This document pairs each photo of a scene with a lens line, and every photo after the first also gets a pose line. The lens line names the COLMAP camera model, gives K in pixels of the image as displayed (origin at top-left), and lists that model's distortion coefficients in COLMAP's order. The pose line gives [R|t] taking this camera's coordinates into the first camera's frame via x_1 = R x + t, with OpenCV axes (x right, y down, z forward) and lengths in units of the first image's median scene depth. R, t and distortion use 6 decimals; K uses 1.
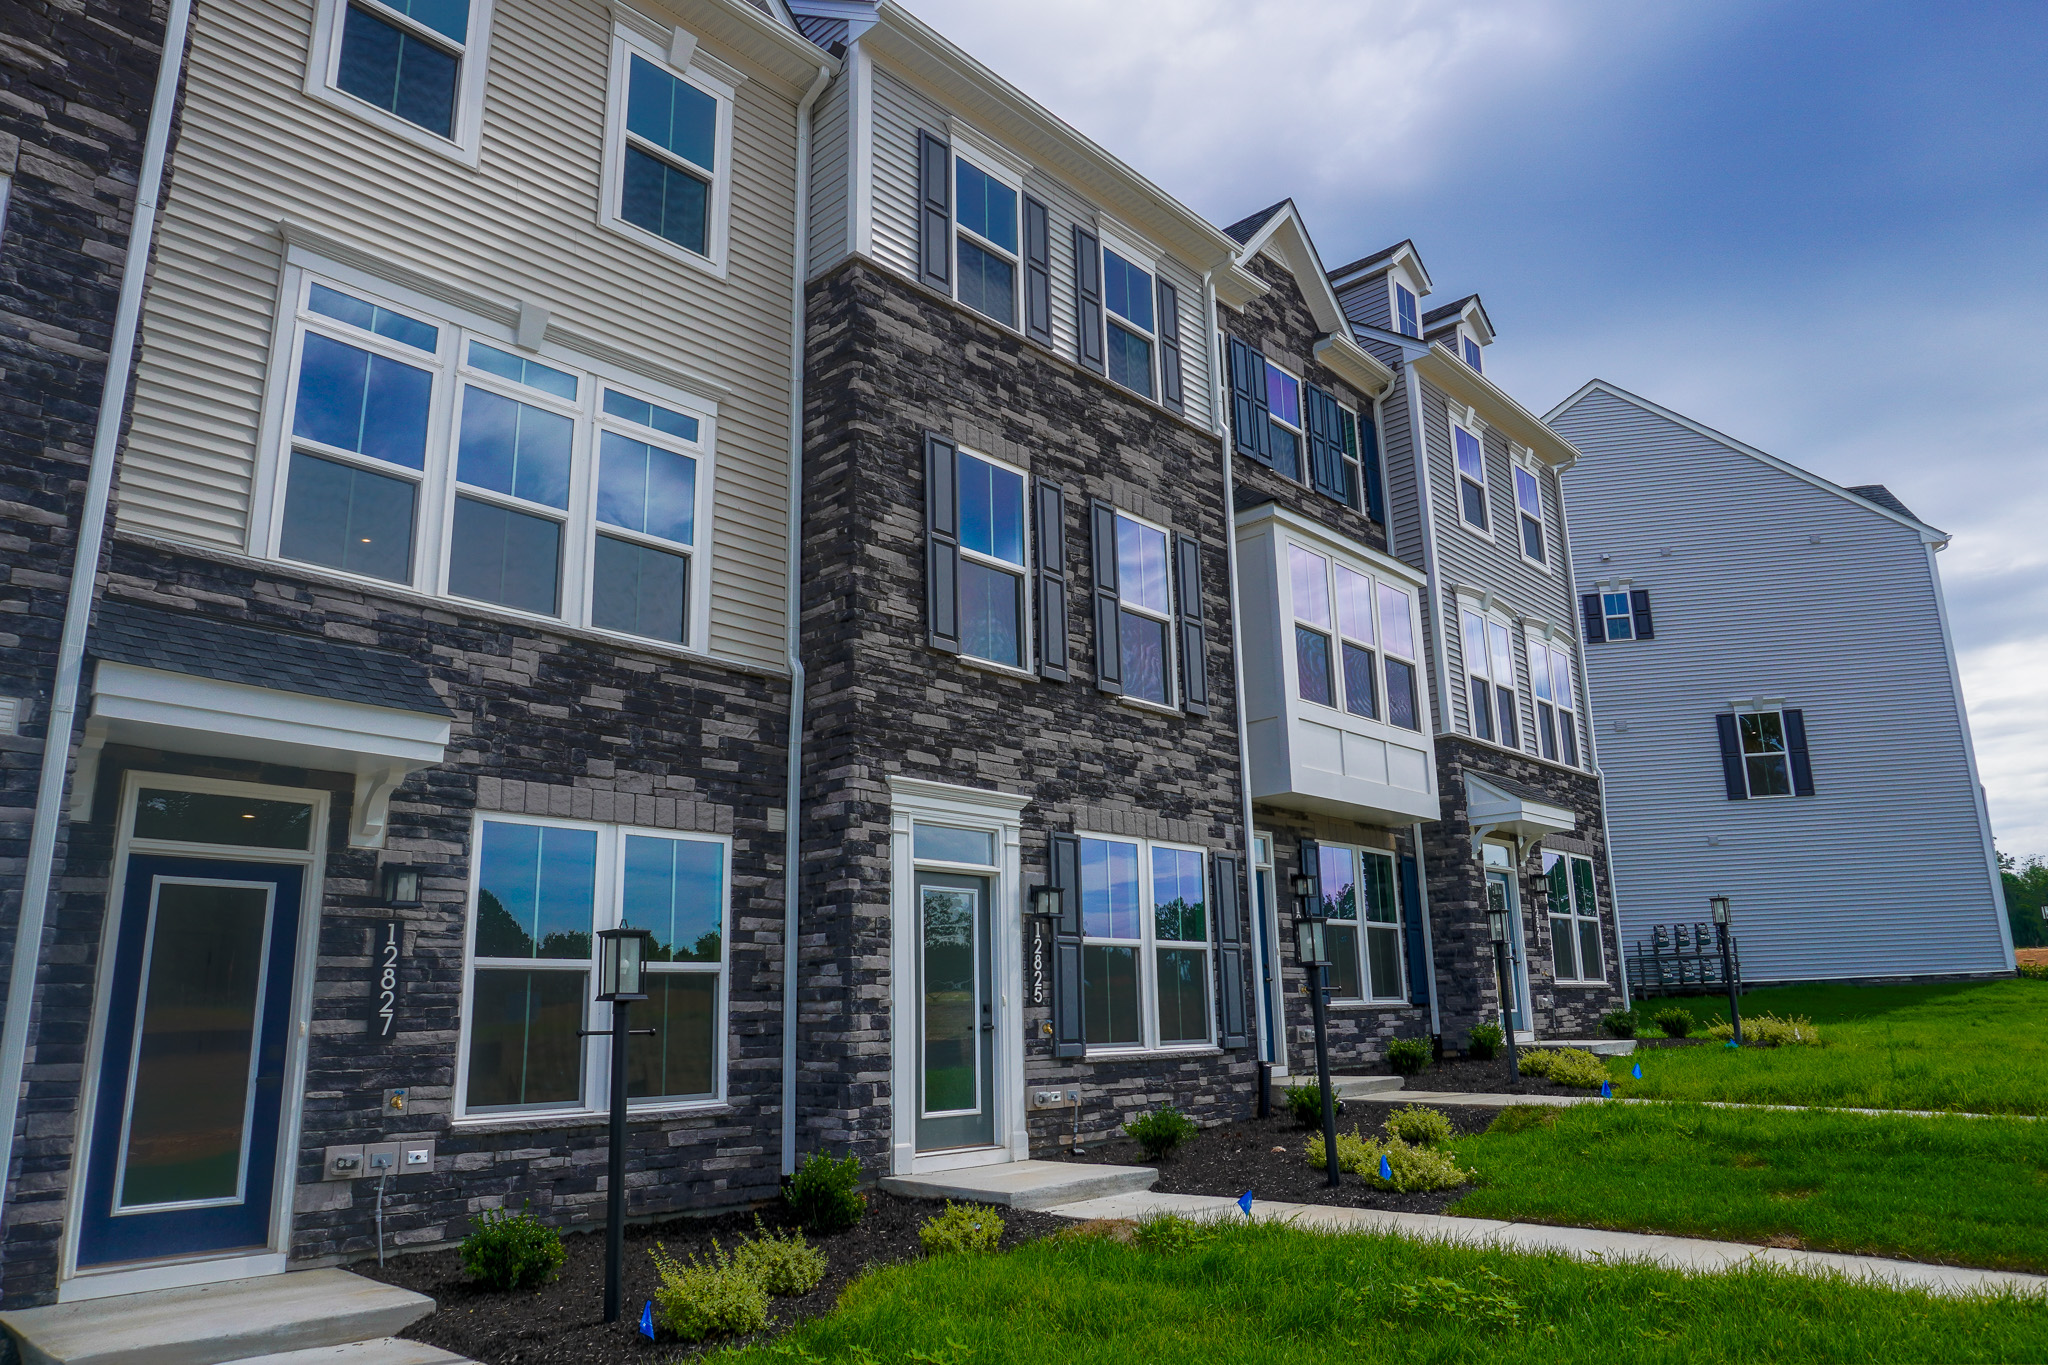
lens RADIAL K [[1388.7, 0, 1020.3], [0, 1388.7, 639.9], [0, 0, 1]] dist [-0.043957, 0.034151]
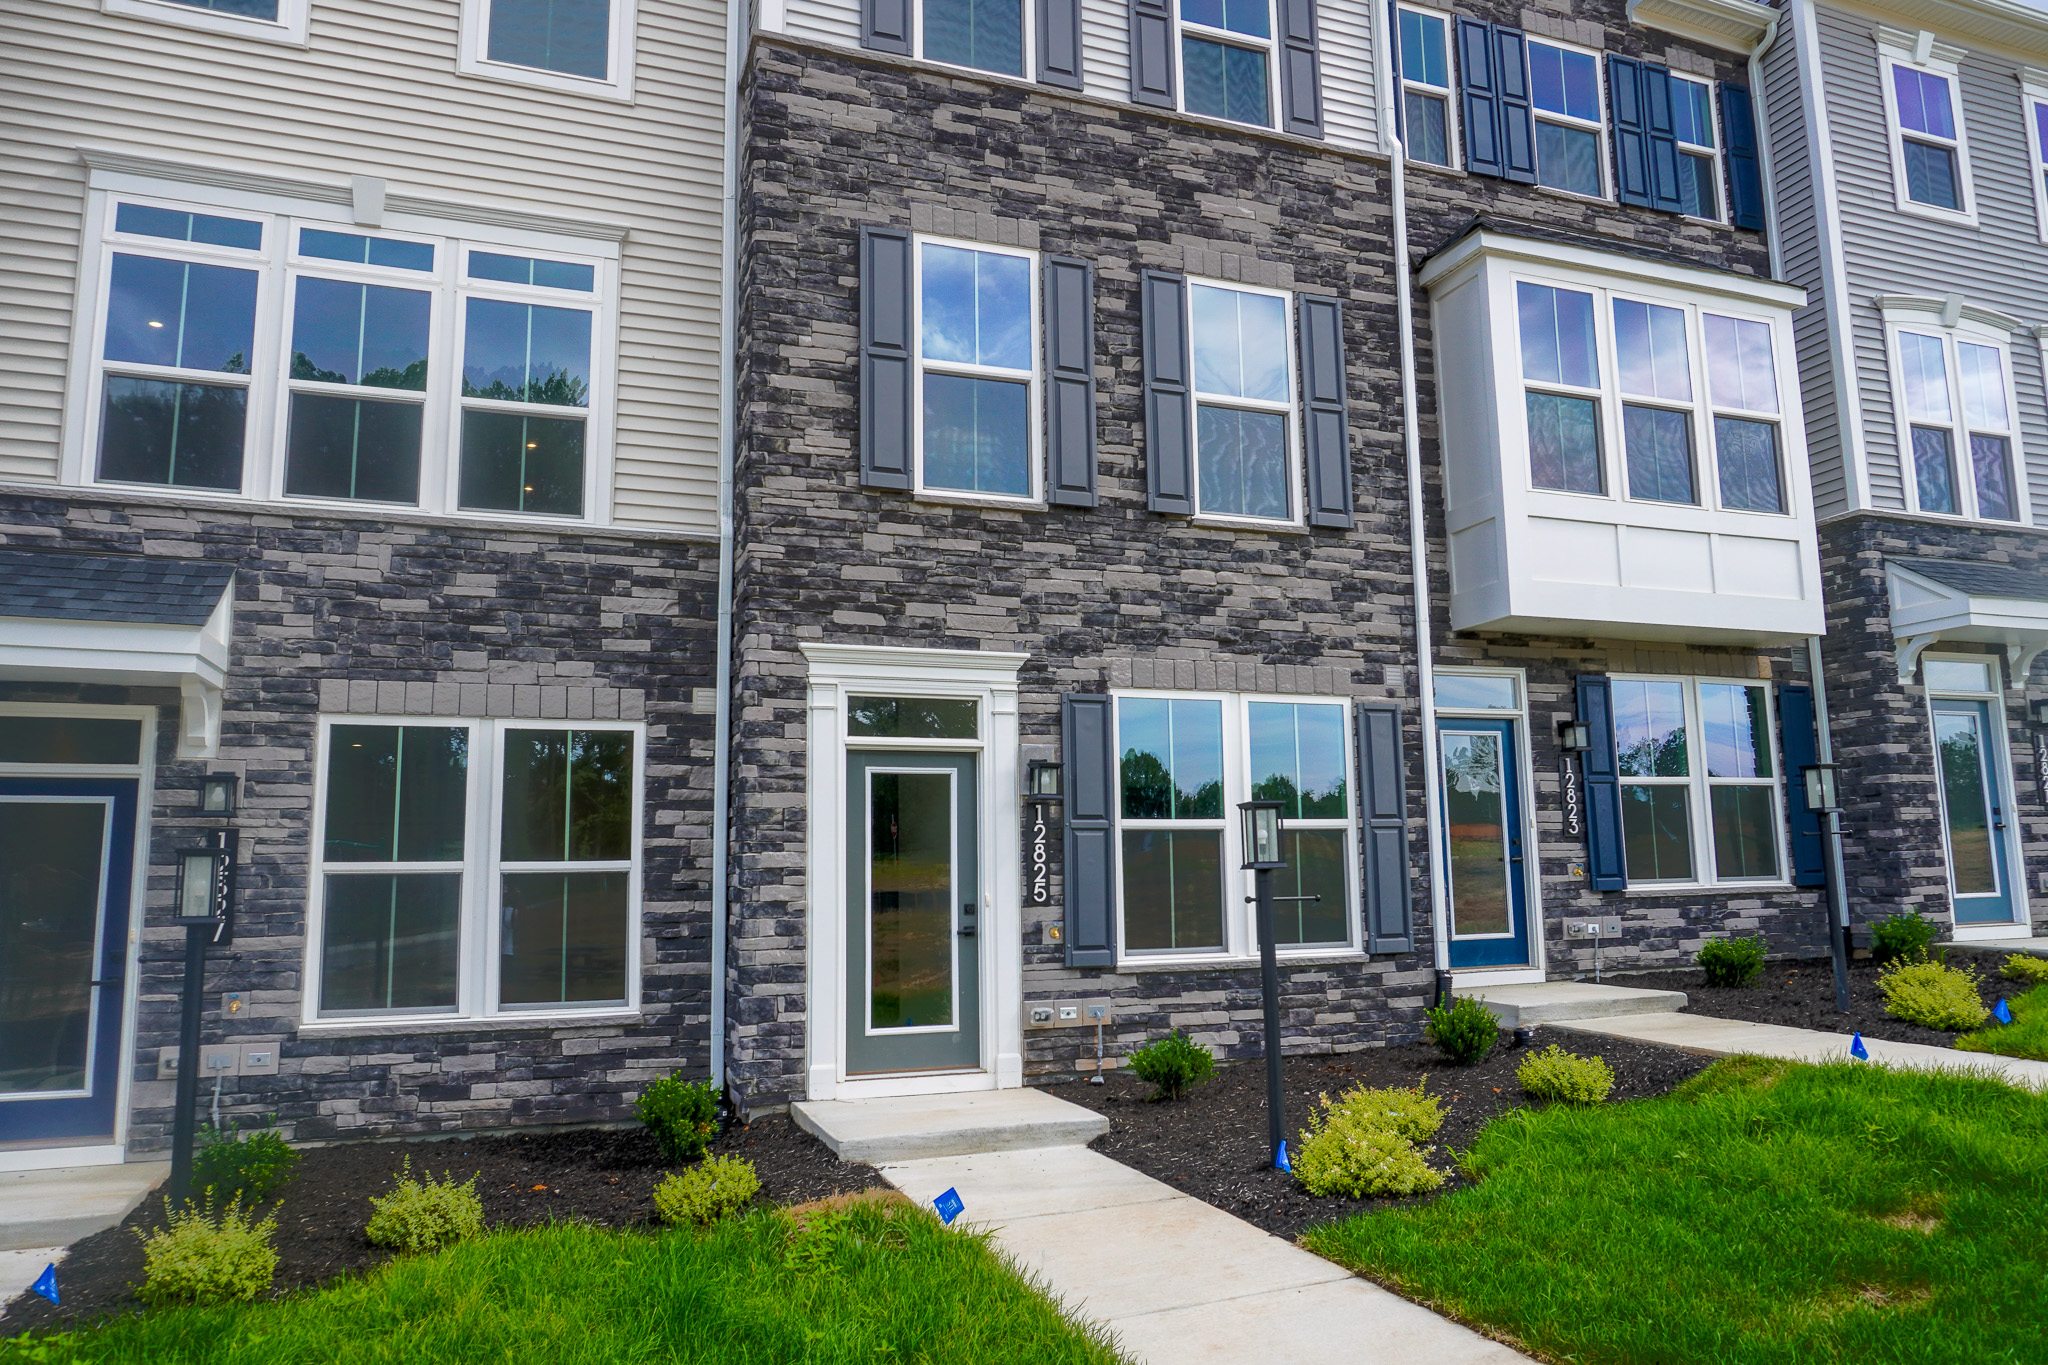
lens RADIAL K [[1388.7, 0, 1020.3], [0, 1388.7, 639.9], [0, 0, 1]] dist [-0.043957, 0.034151]
pose [[0.888791, -0.066797, -0.453419, 0.381837], [0.117374, 0.989503, 0.084305, 0.036559], [0.443028, -0.128150, 0.887301, 0.278652]]
